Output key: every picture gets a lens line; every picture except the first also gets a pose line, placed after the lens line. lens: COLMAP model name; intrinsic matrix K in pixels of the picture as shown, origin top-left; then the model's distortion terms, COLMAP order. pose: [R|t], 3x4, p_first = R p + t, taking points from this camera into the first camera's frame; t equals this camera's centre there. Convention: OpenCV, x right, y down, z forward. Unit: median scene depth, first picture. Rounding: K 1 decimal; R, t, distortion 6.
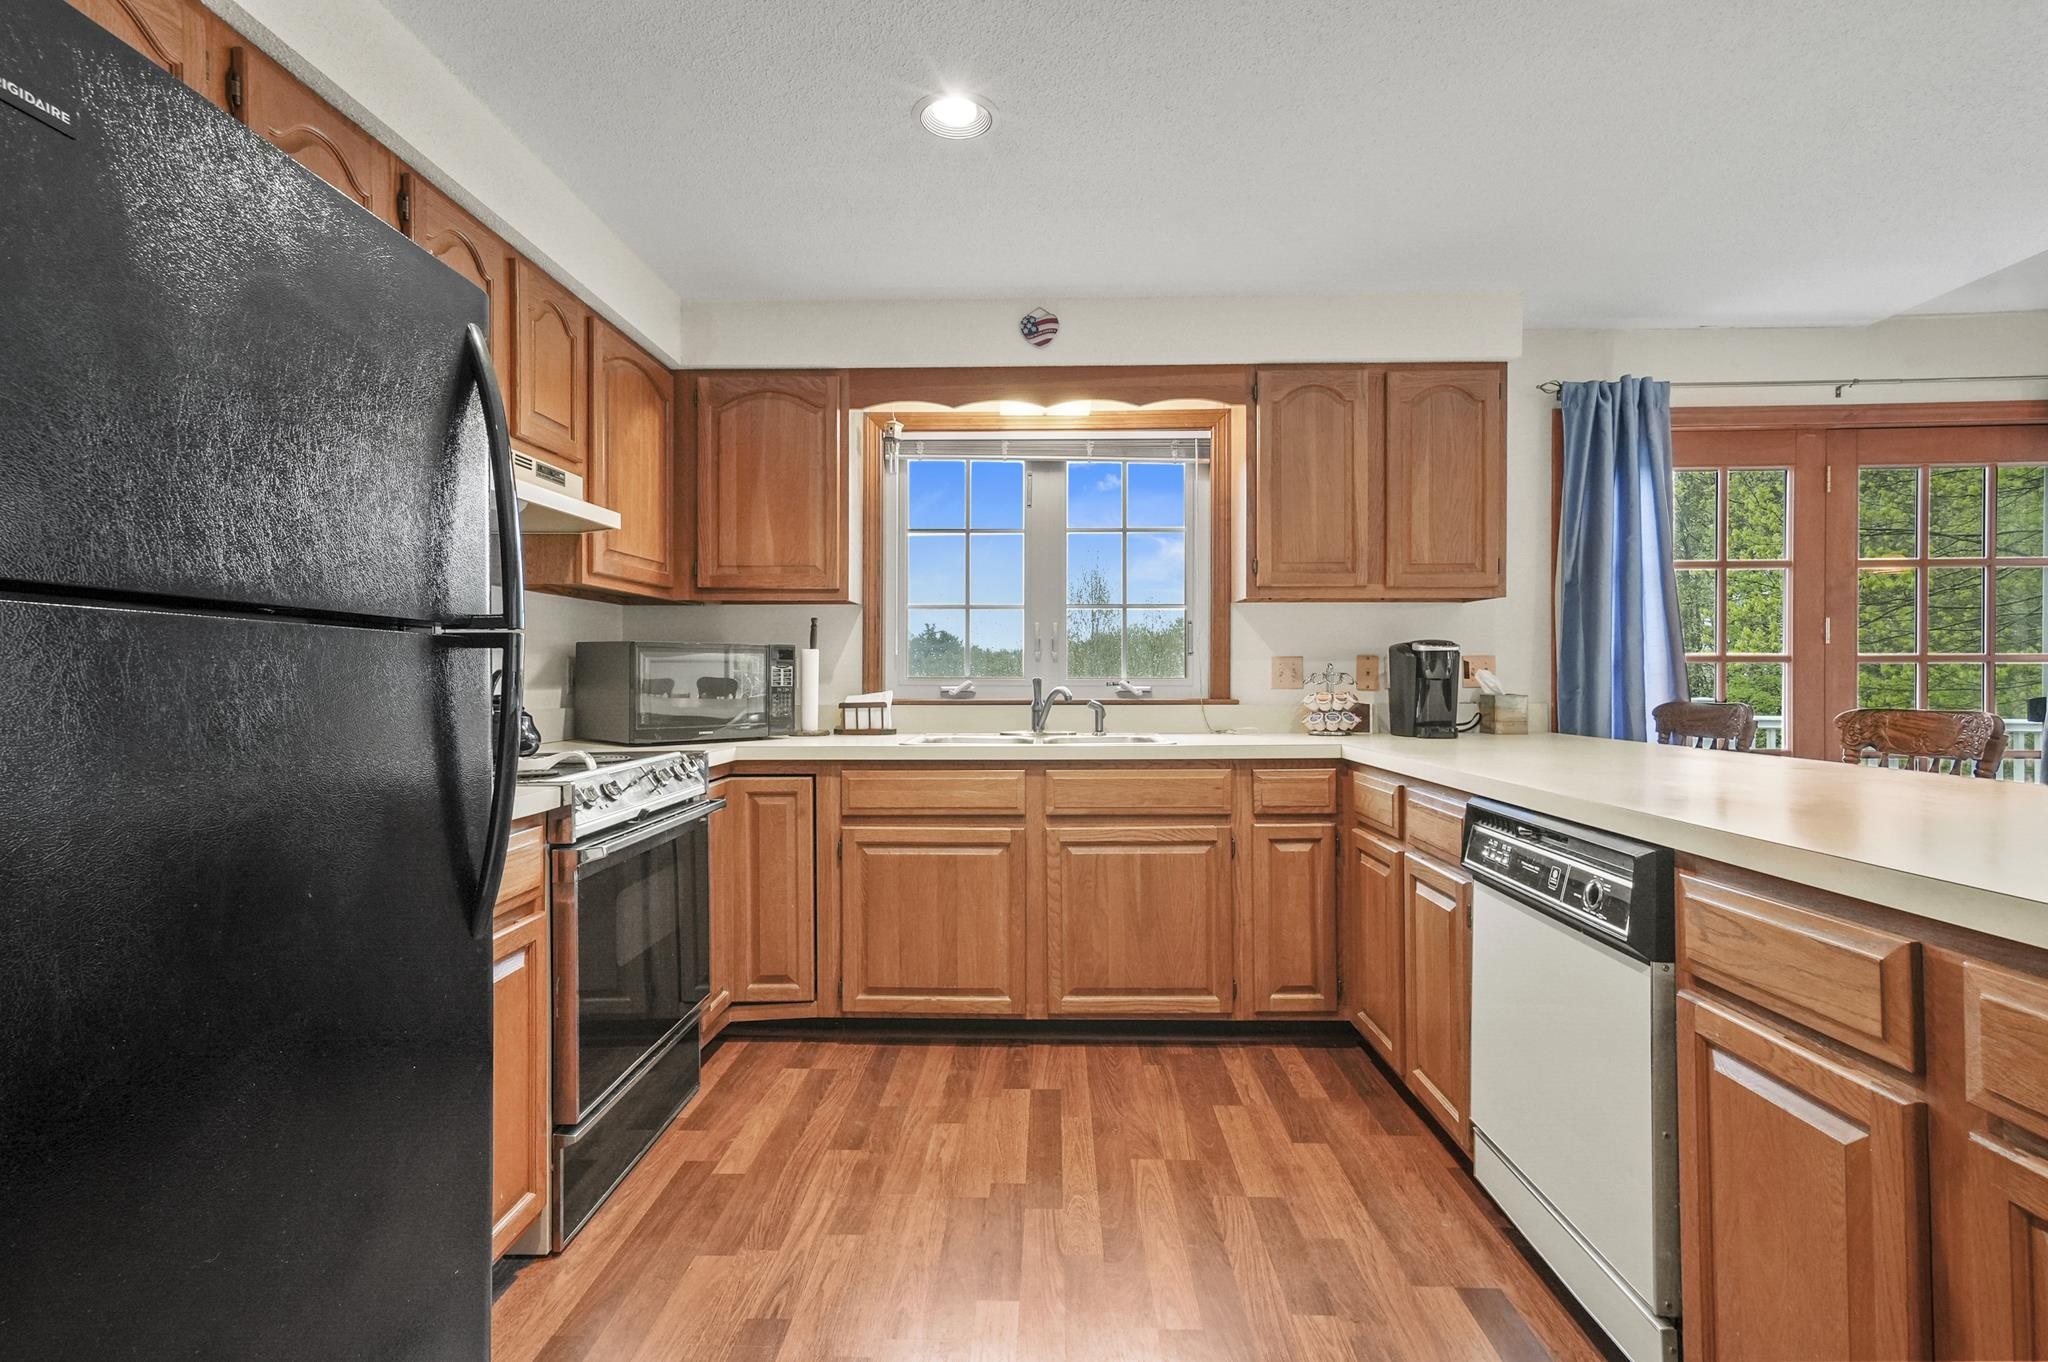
lens RADIAL K [[992.7, 0, 1022.0], [0, 992.7, 676.7], [0, 0, 1]] dist [0.014552, 0.009191]
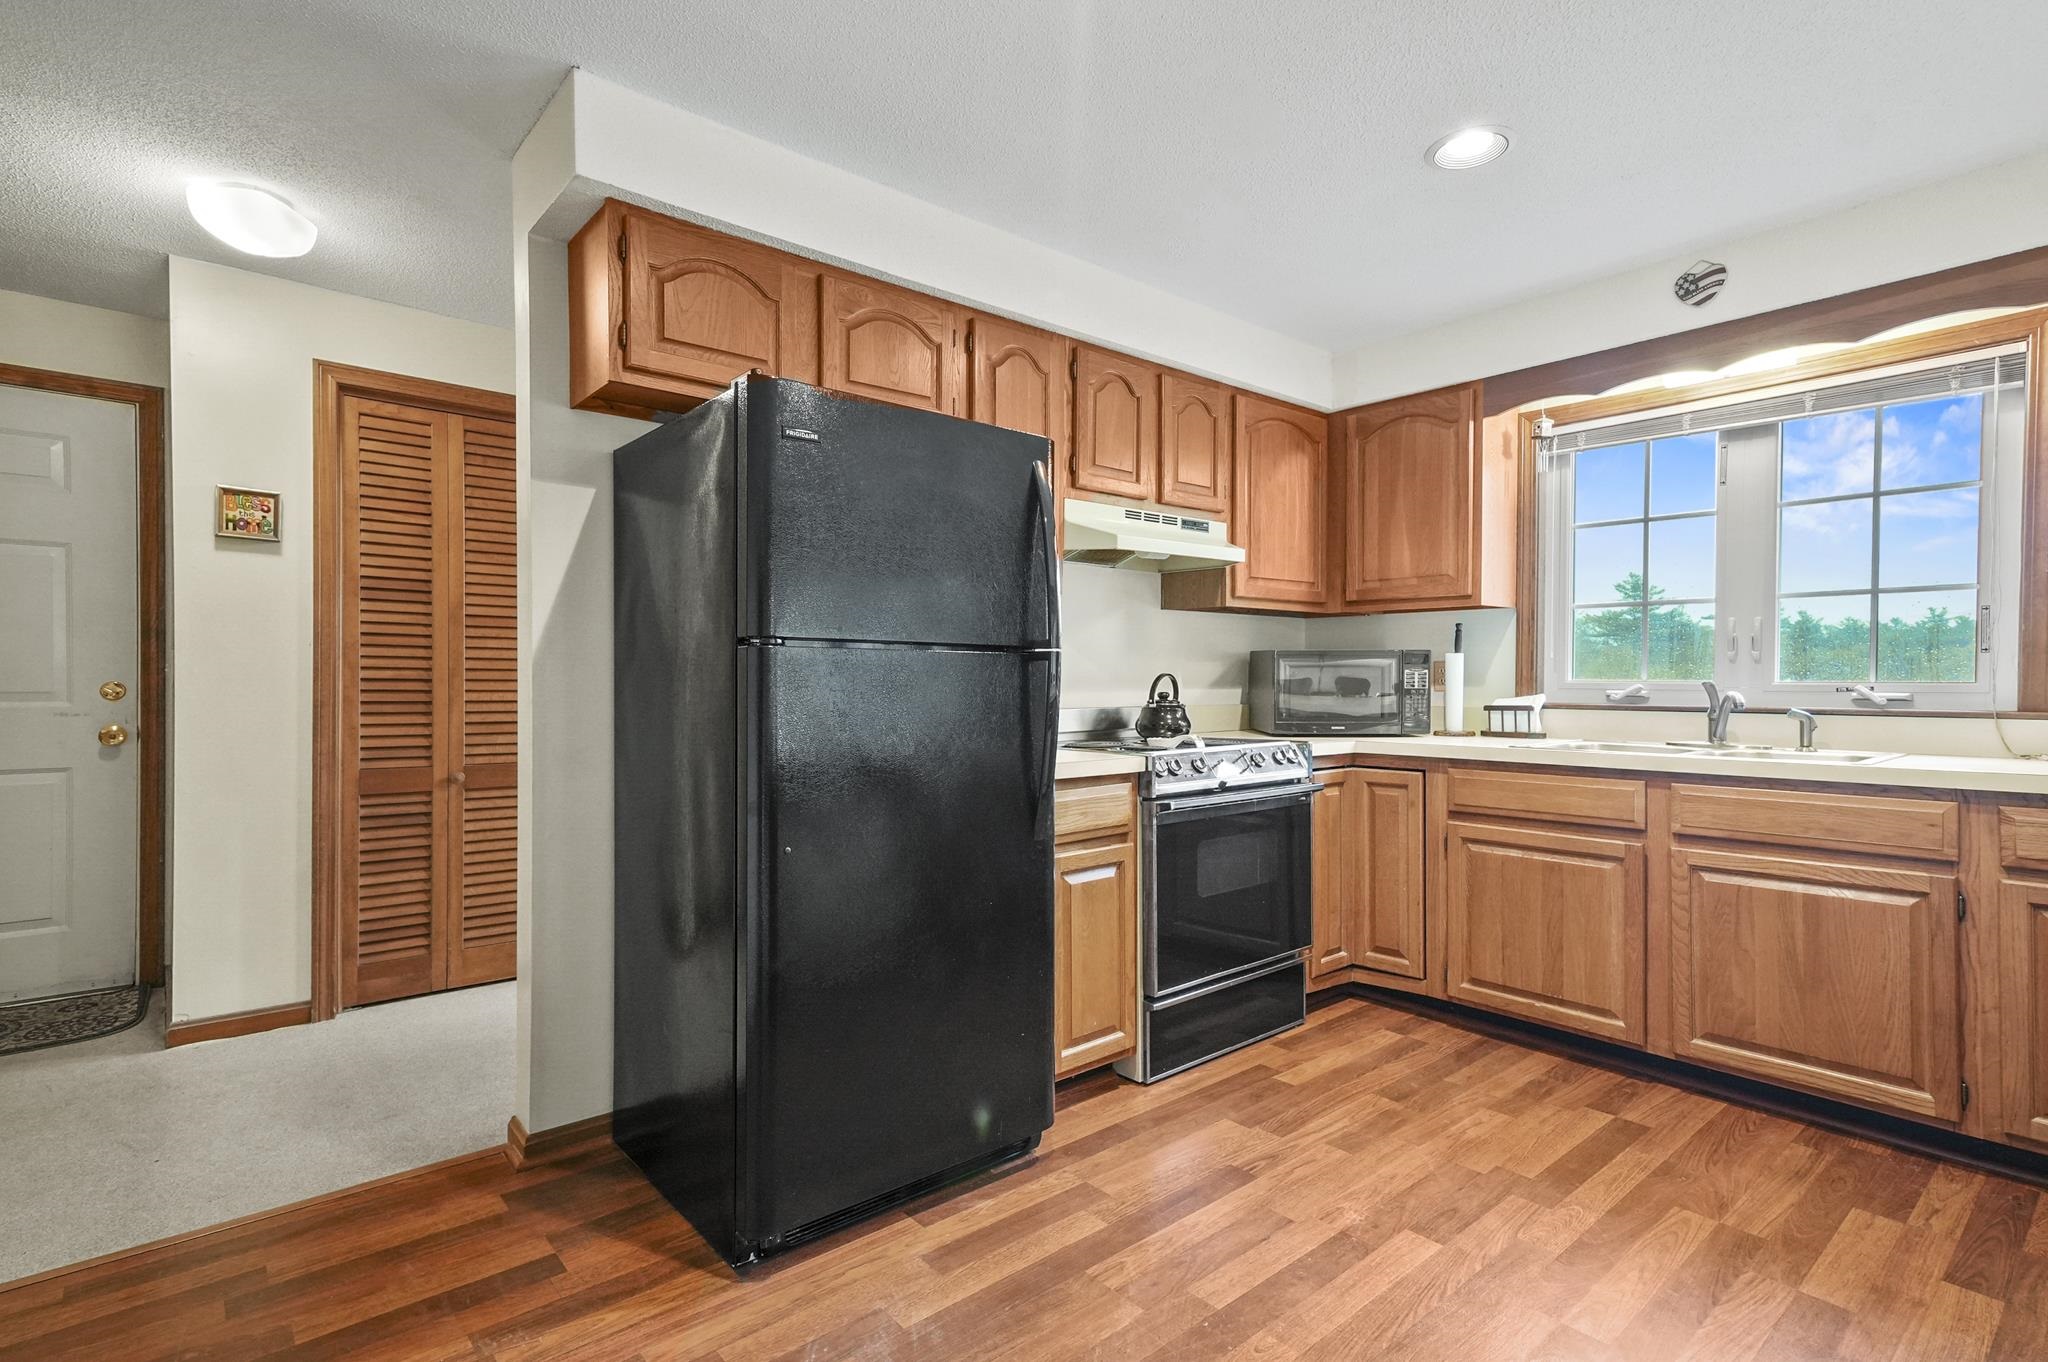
lens RADIAL K [[992.7, 0, 1018.5], [0, 992.7, 689.7], [0, 0, 1]] dist [0.014552, 0.009191]
pose [[0.674253, 0.010823, -0.738421, 0.294799], [-0.002669, 0.999922, 0.012219, -0.000840], [0.738496, -0.006268, 0.674229, -0.053160]]
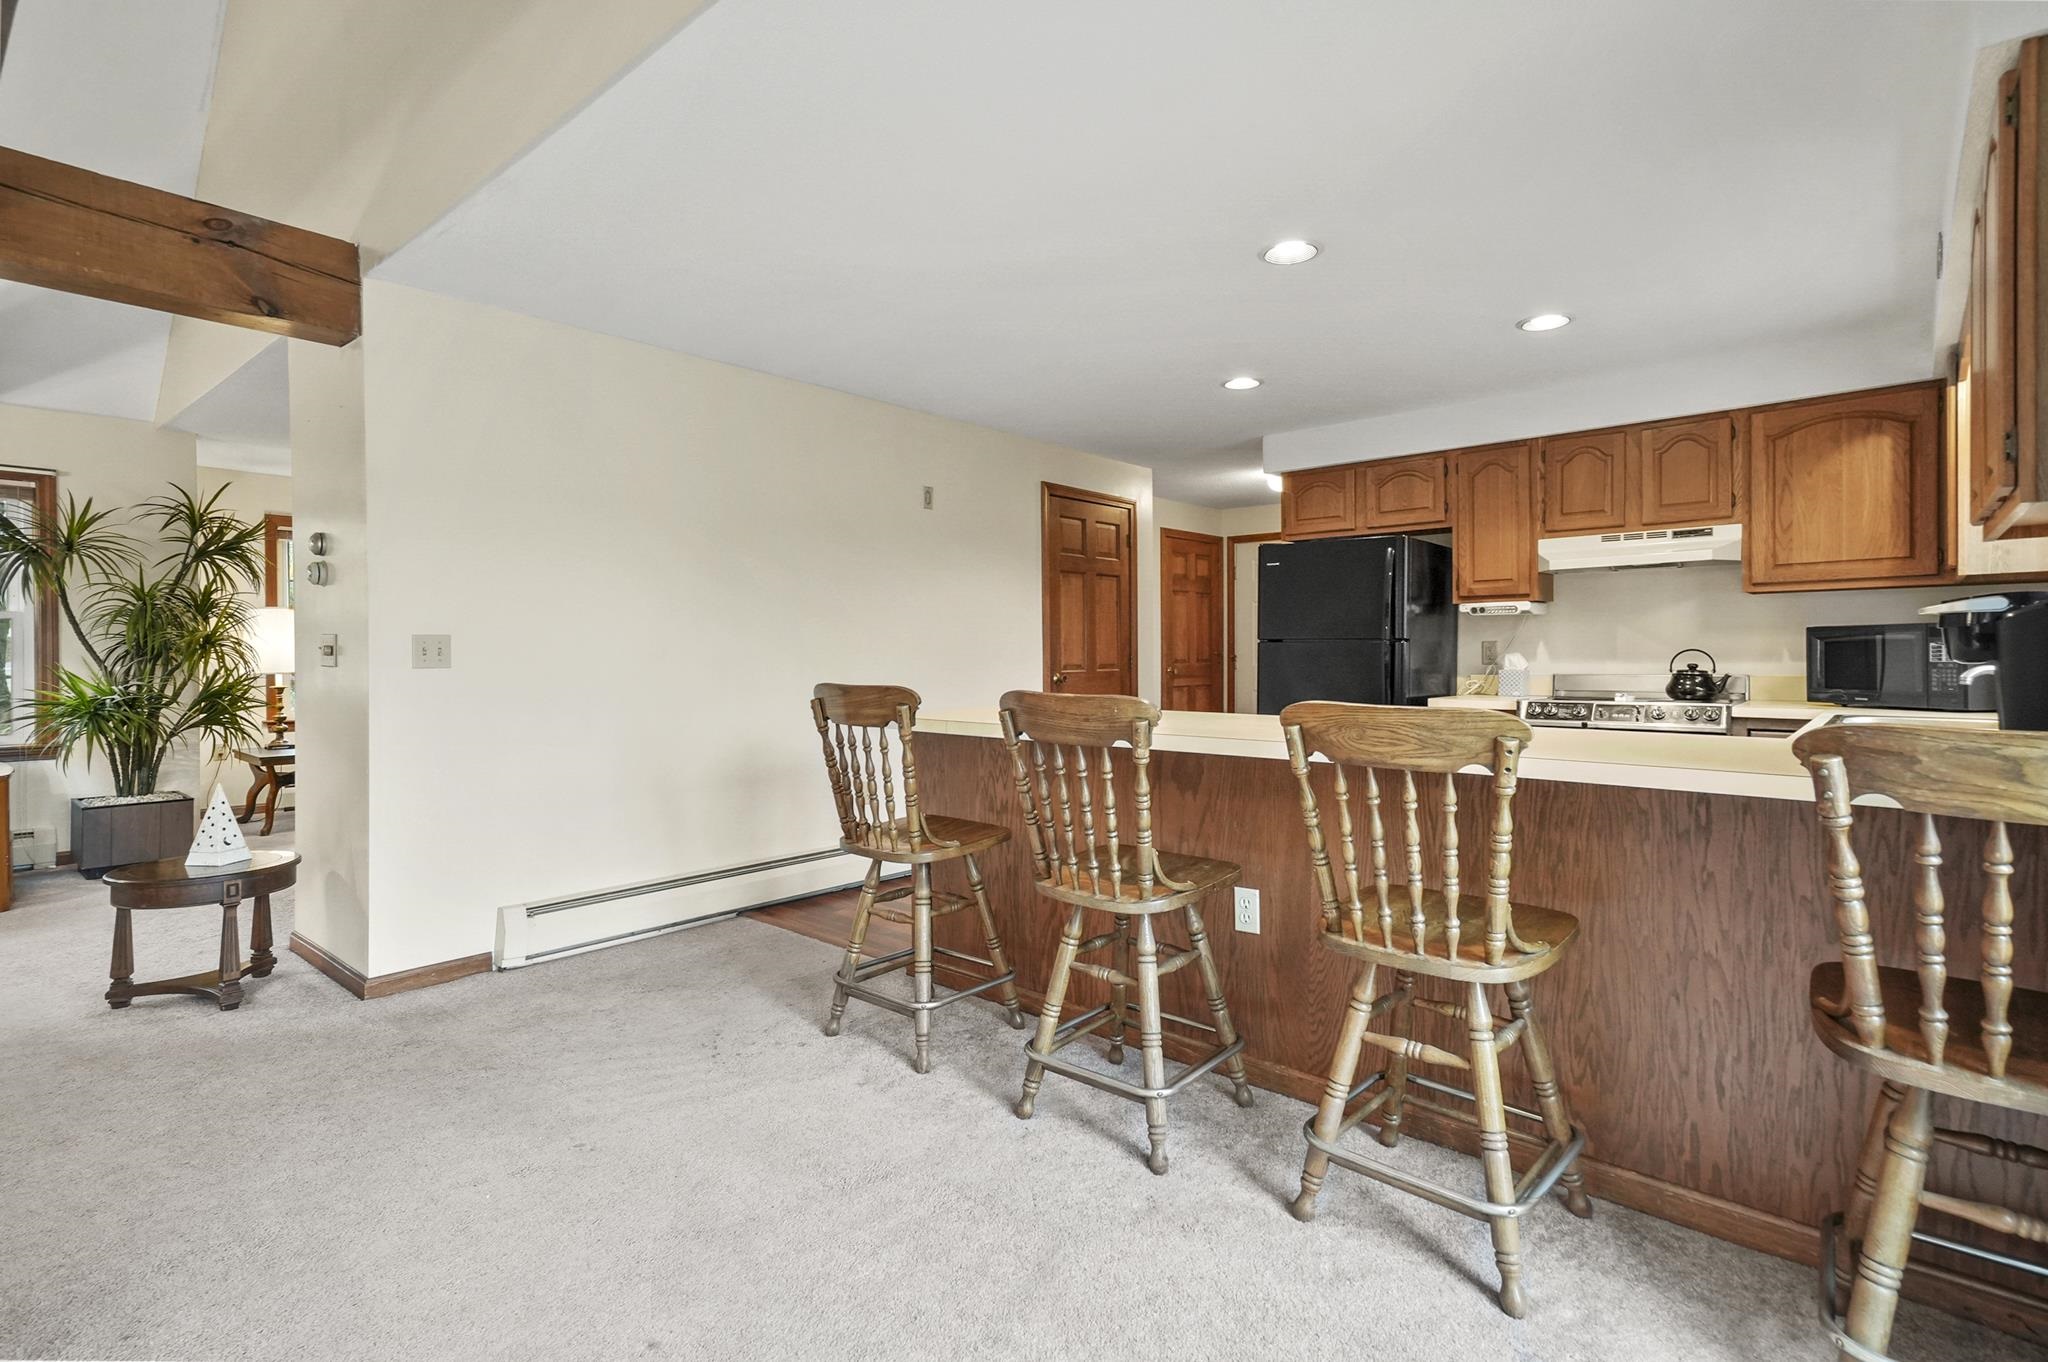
lens RADIAL K [[992.7, 0, 1031.3], [0, 992.7, 666.2], [0, 0, 1]] dist [0.014552, 0.009191]
pose [[-0.624431, 0.013275, -0.780967, 1.326243], [0.004885, 0.999902, 0.013090, -0.004850], [0.781065, 0.004358, -0.624435, 1.014511]]
